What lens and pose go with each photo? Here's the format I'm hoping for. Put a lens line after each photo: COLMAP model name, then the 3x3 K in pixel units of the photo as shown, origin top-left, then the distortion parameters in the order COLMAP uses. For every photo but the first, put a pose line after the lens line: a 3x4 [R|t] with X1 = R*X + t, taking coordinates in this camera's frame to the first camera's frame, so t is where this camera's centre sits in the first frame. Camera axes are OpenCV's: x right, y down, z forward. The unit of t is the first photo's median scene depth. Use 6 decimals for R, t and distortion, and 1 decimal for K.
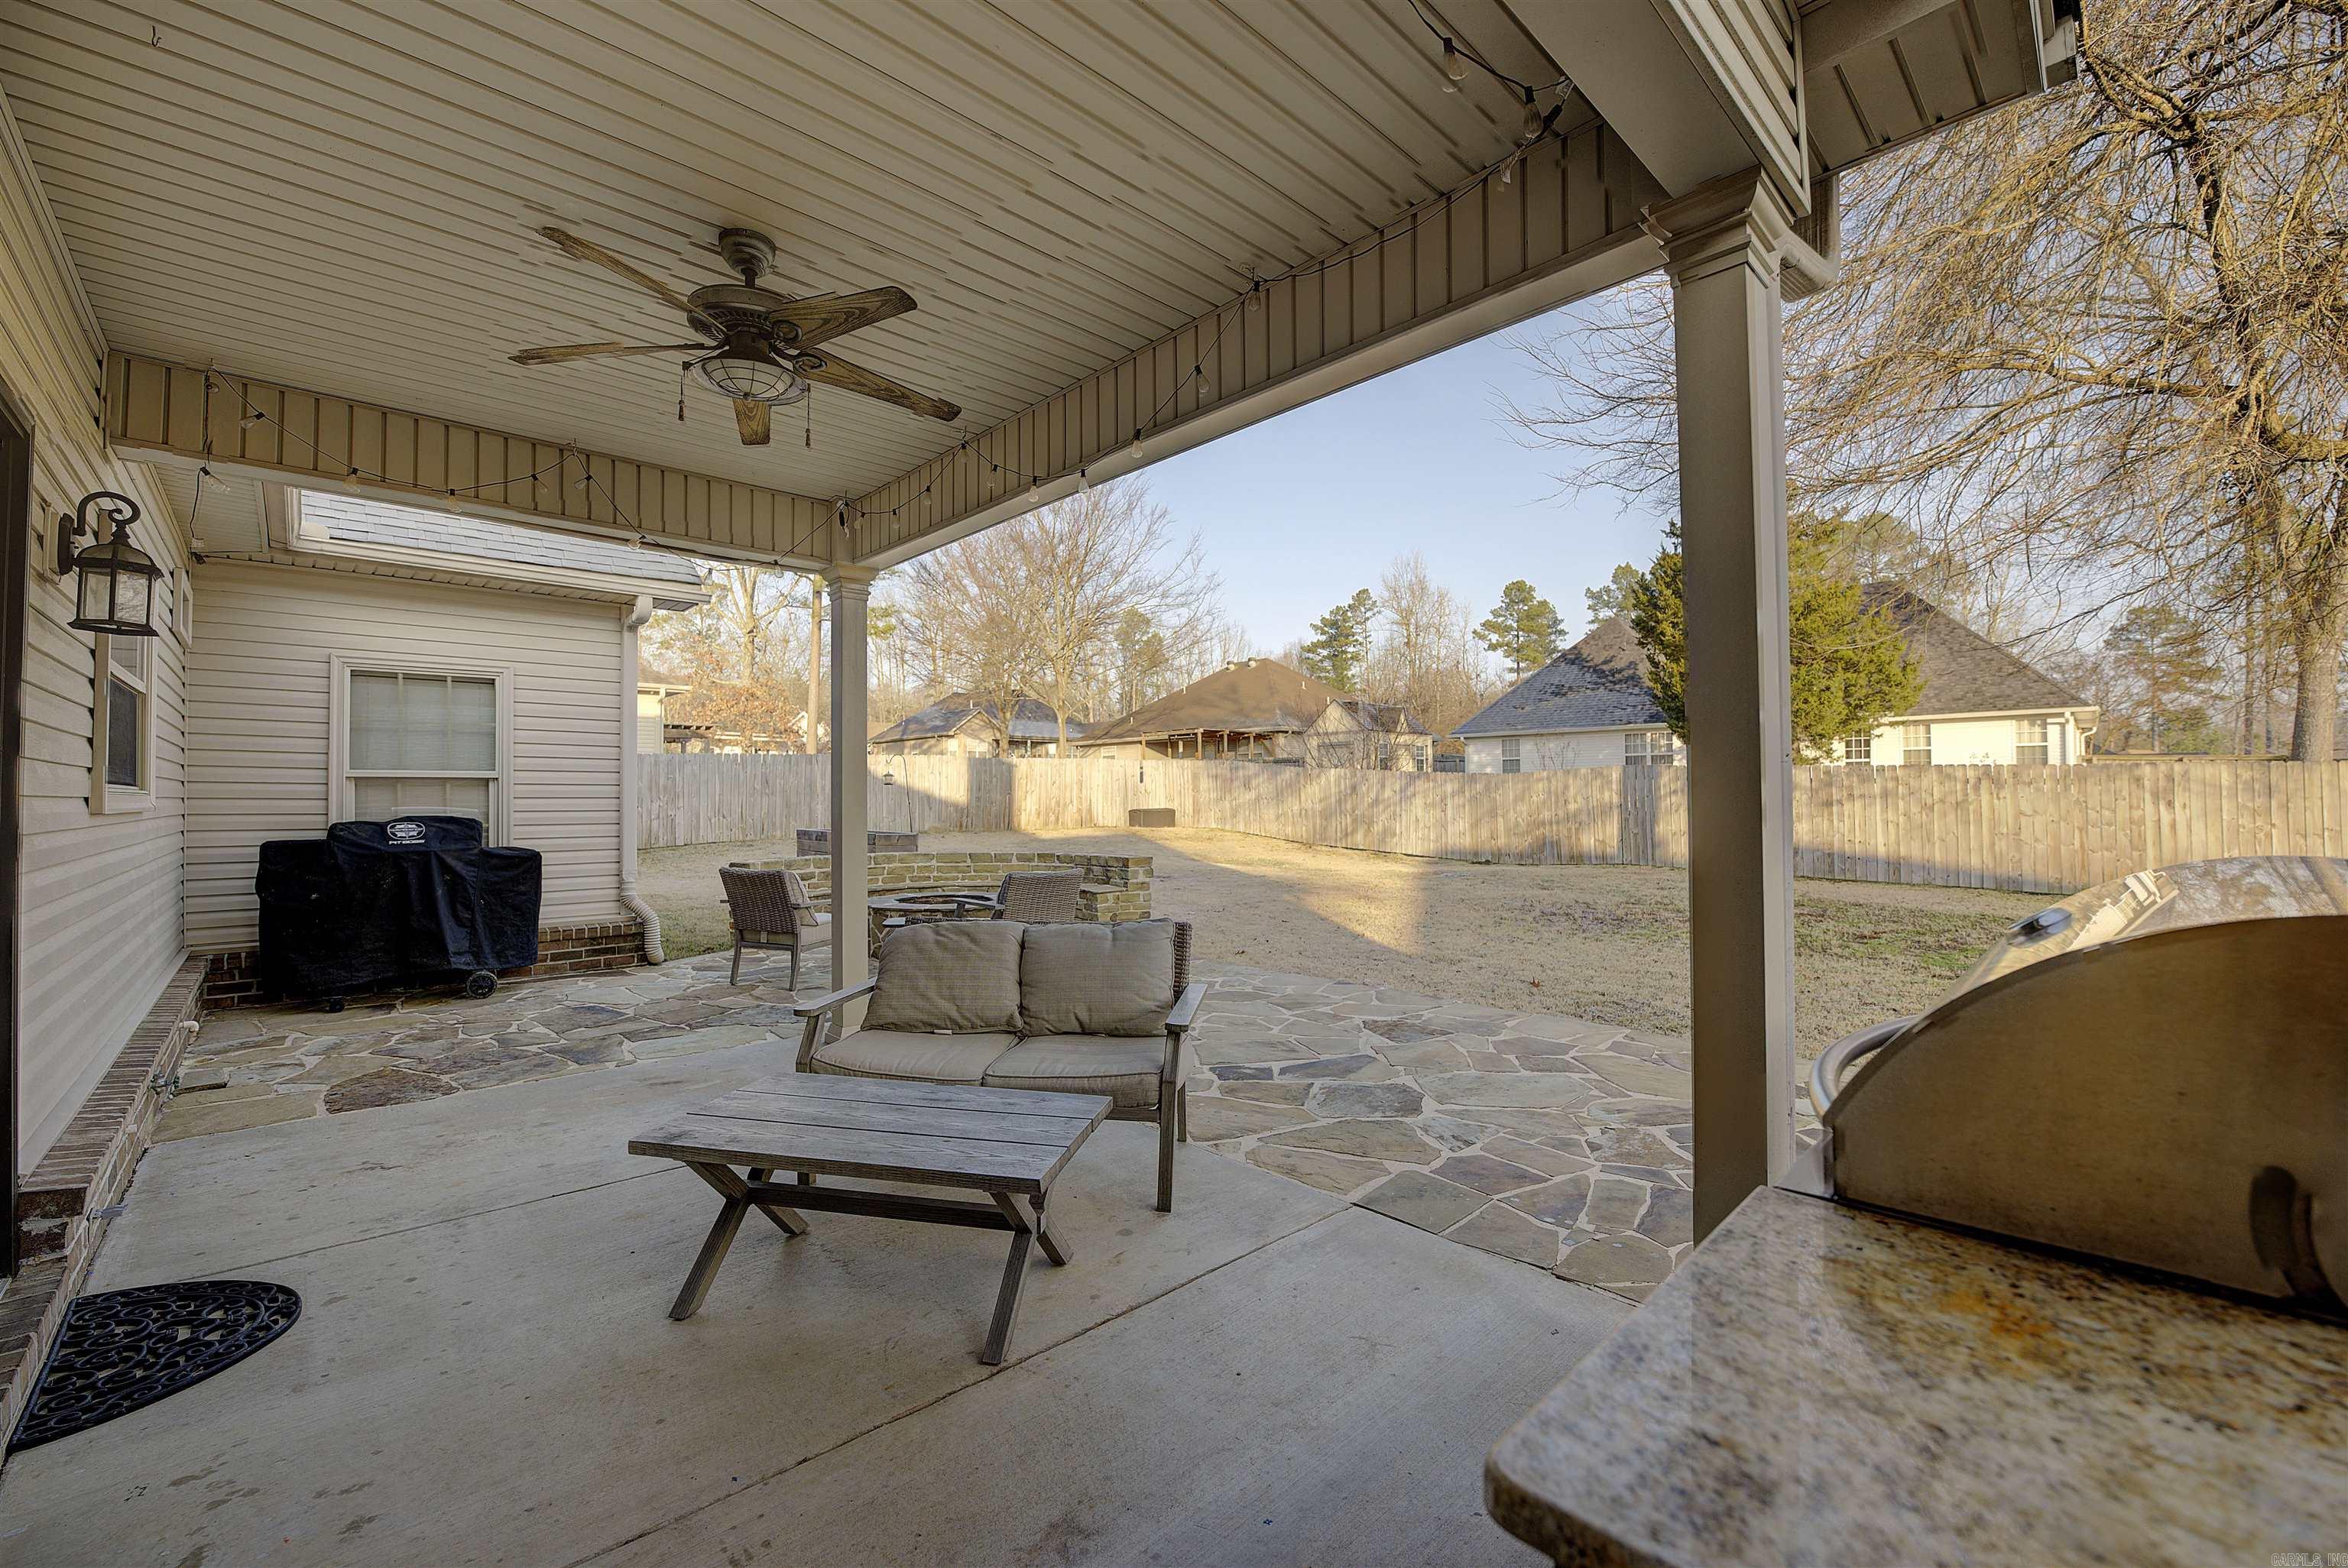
lens RADIAL K [[943.0, 0, 1187.1], [0, 943.0, 776.3], [0, 0, 1]] dist [-0.025042, 0.001586]
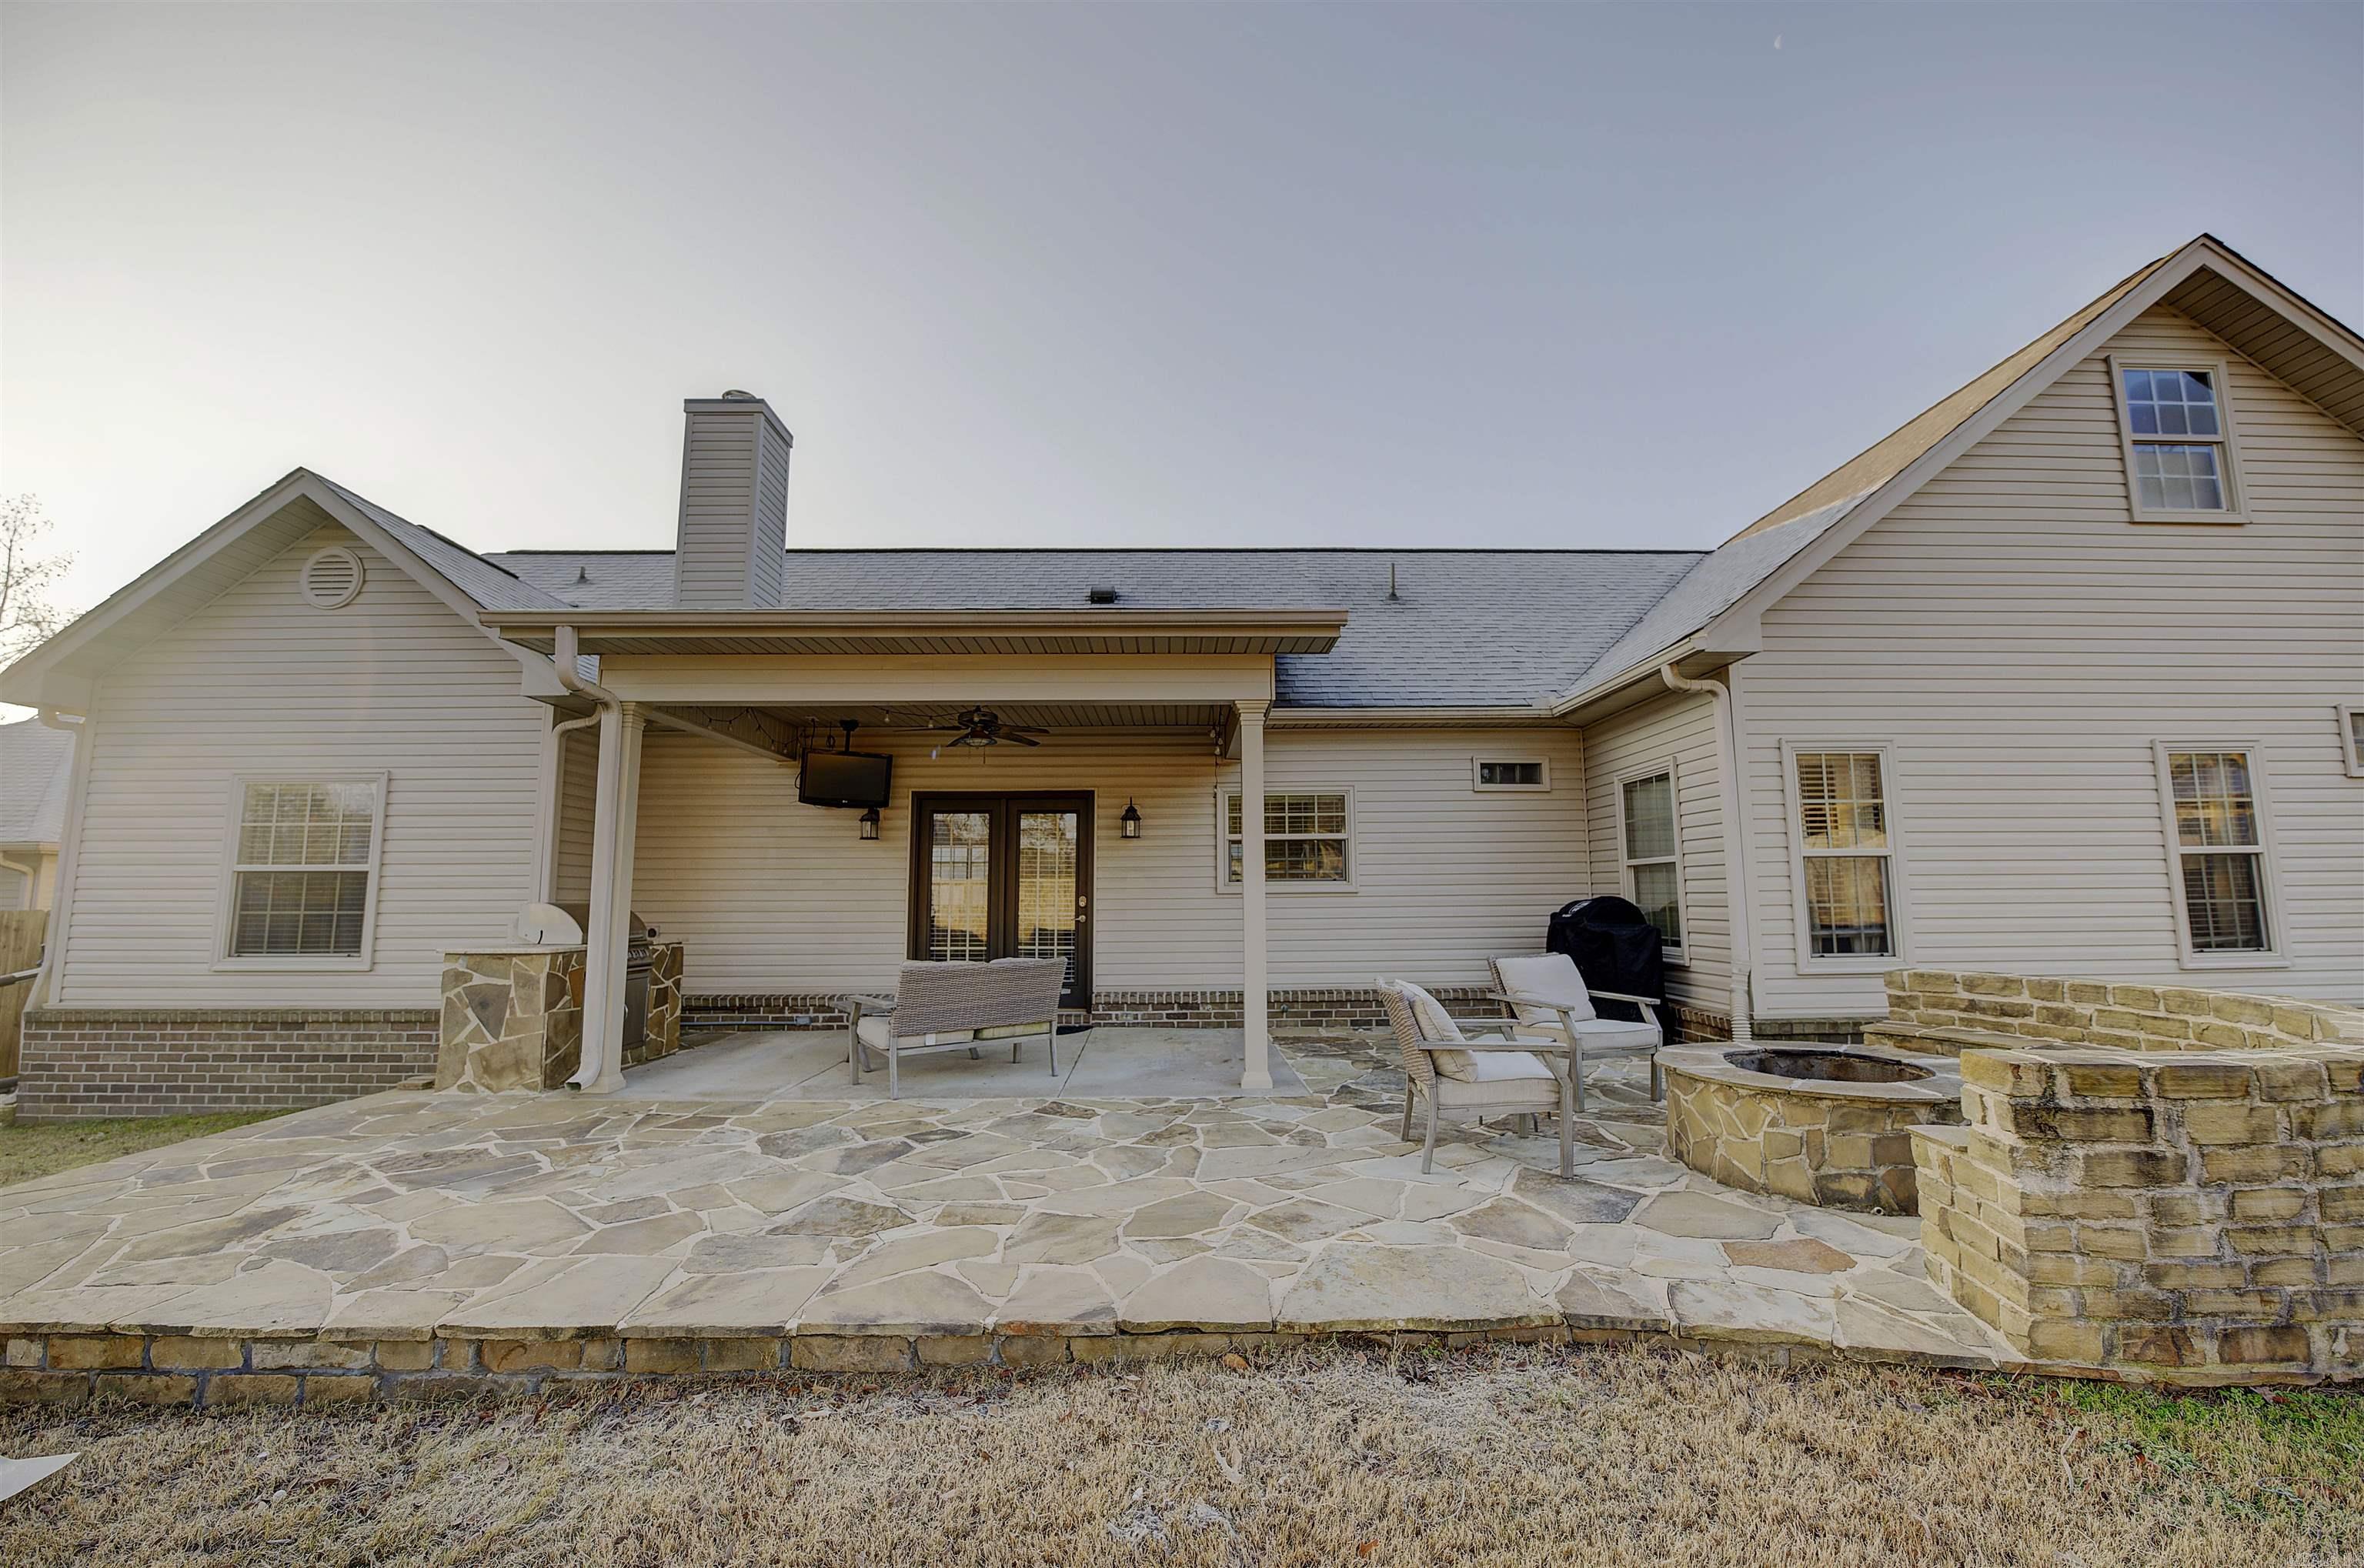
lens RADIAL K [[950.4, 0, 1188.1], [0, 950.4, 769.7], [0, 0, 1]] dist [-0.023453, 0.001205]
pose [[-0.680176, -0.086969, -0.727872, 0.144865], [0.028636, 0.989027, -0.144932, 0.011984], [0.732489, -0.119423, -0.670222, 0.414631]]
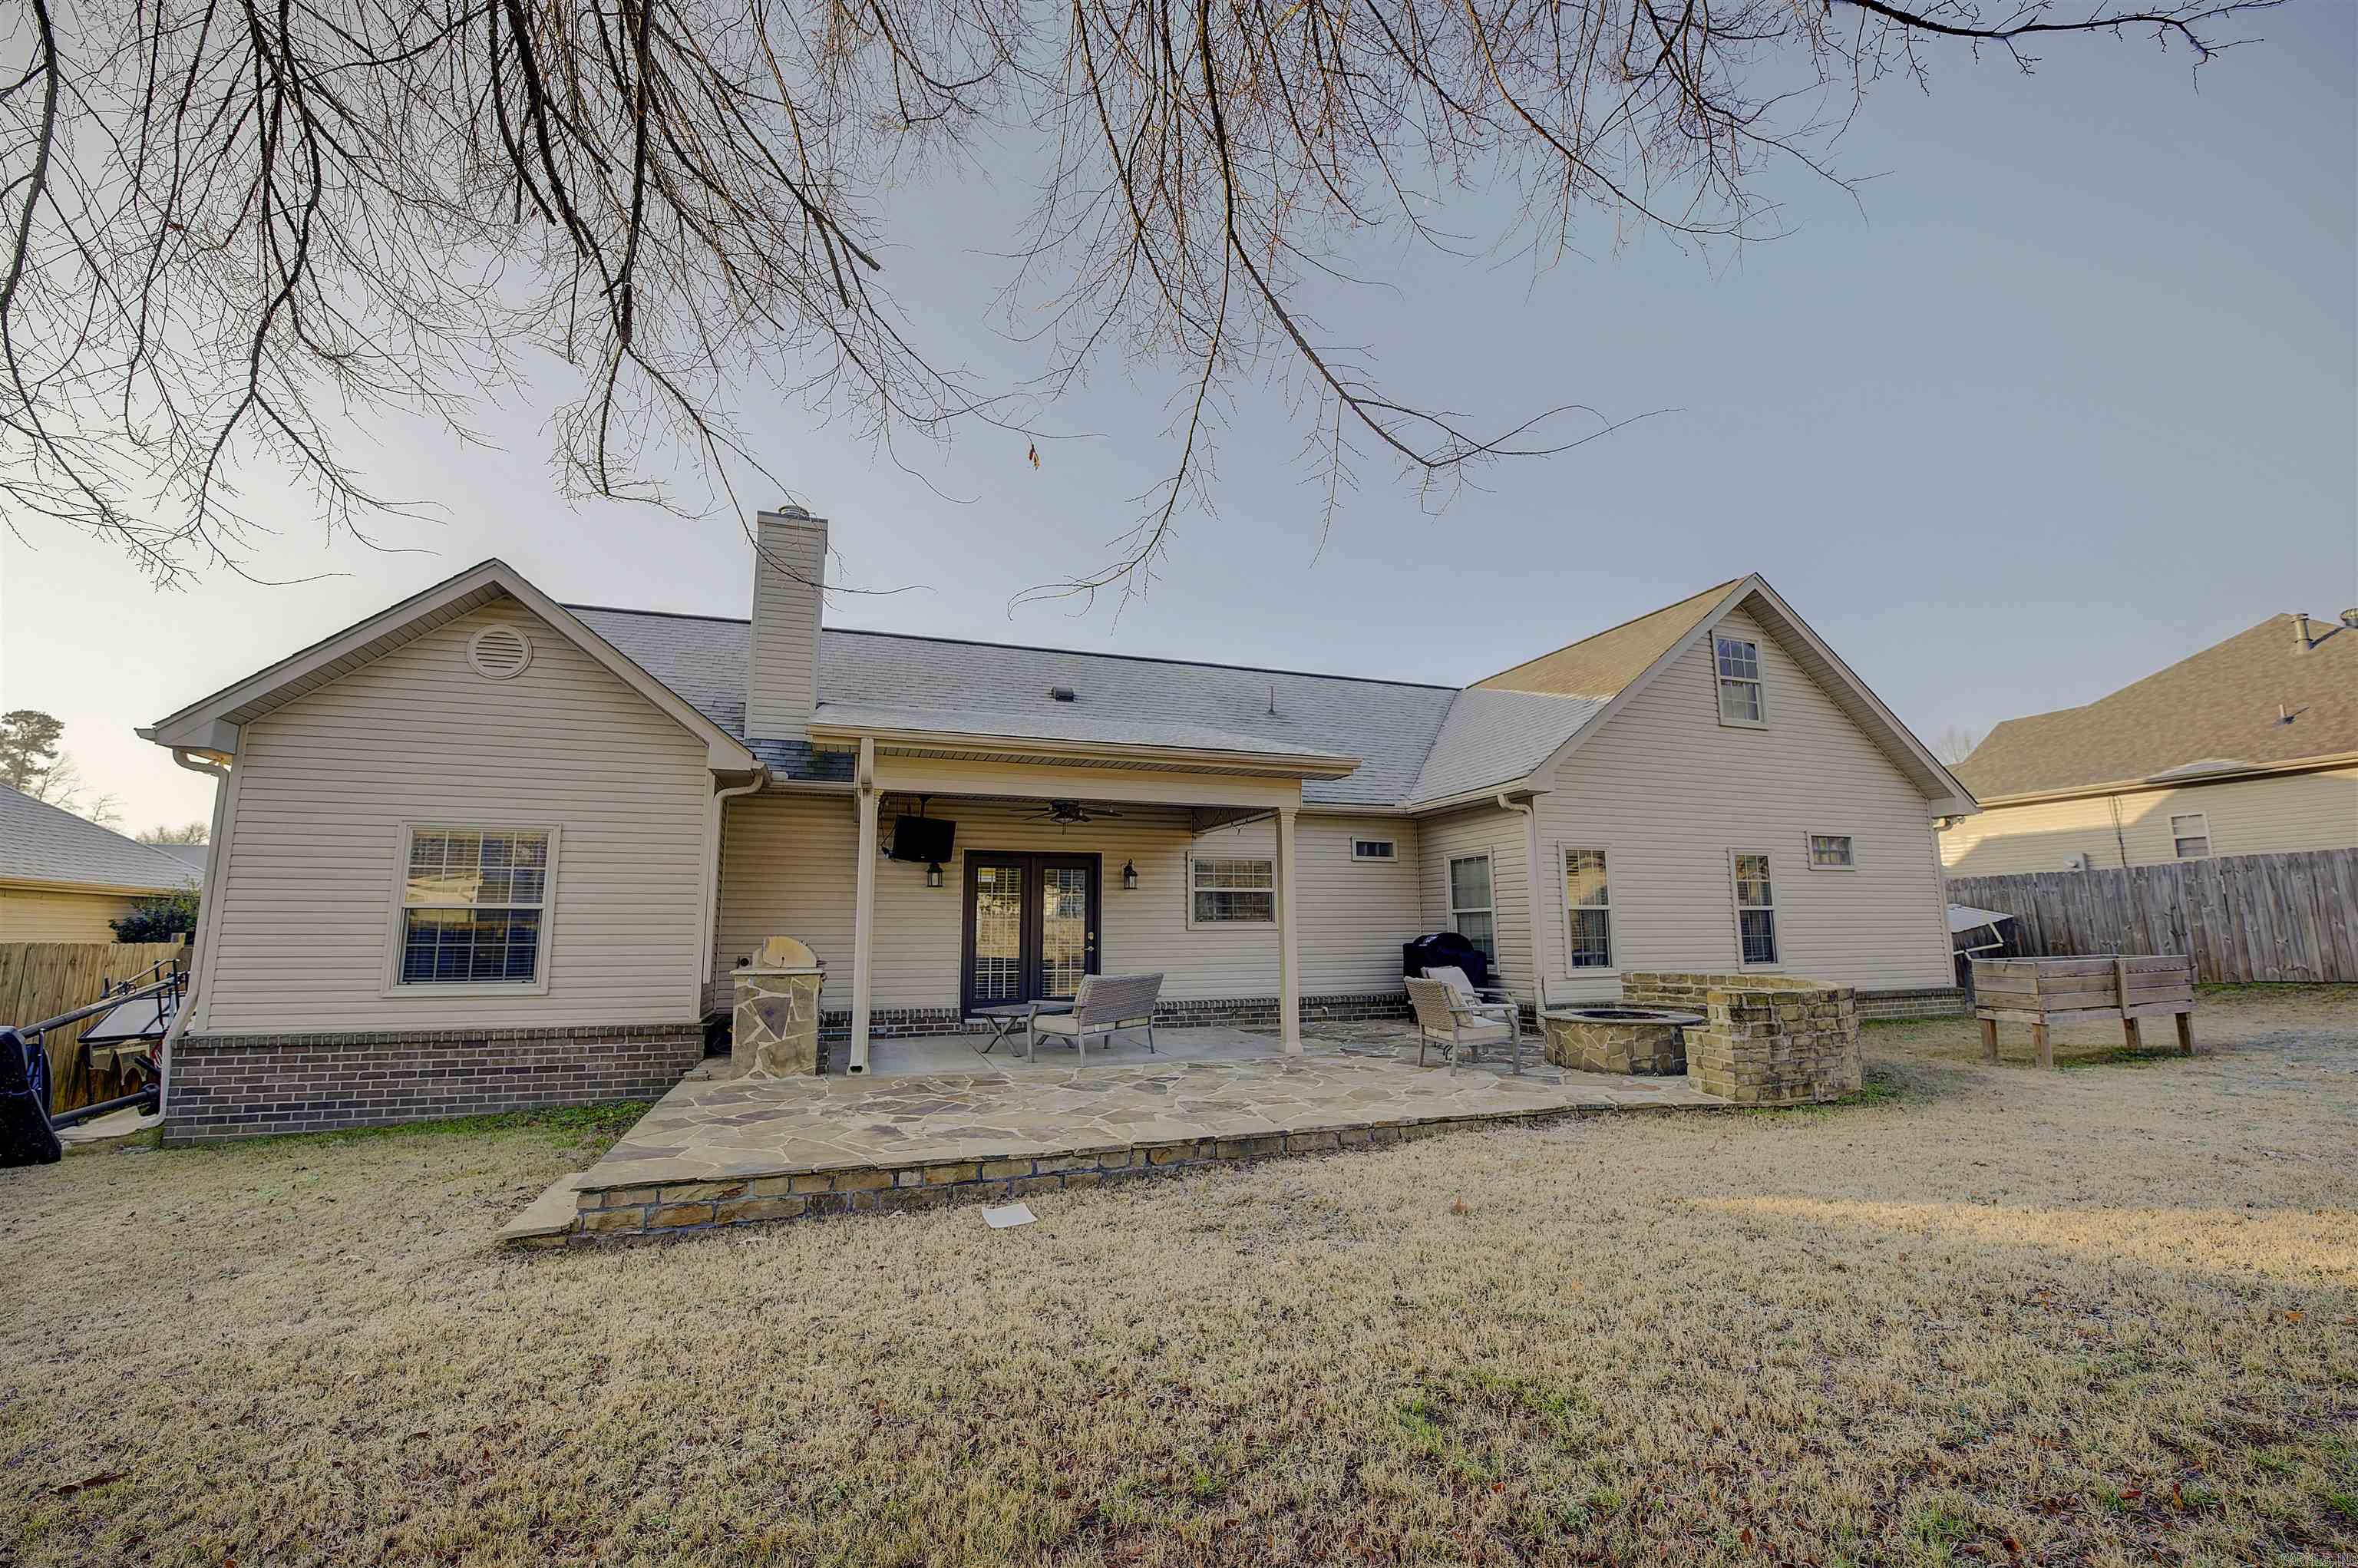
lens RADIAL K [[948.1, 0, 1167.9], [0, 948.1, 773.1], [0, 0, 1]] dist [-0.023453, 0.001205]
pose [[-0.415373, -0.143970, -0.898186, 0.364288], [0.029613, 0.984732, -0.171537, 0.009912], [0.909169, -0.097850, -0.404767, 0.370213]]
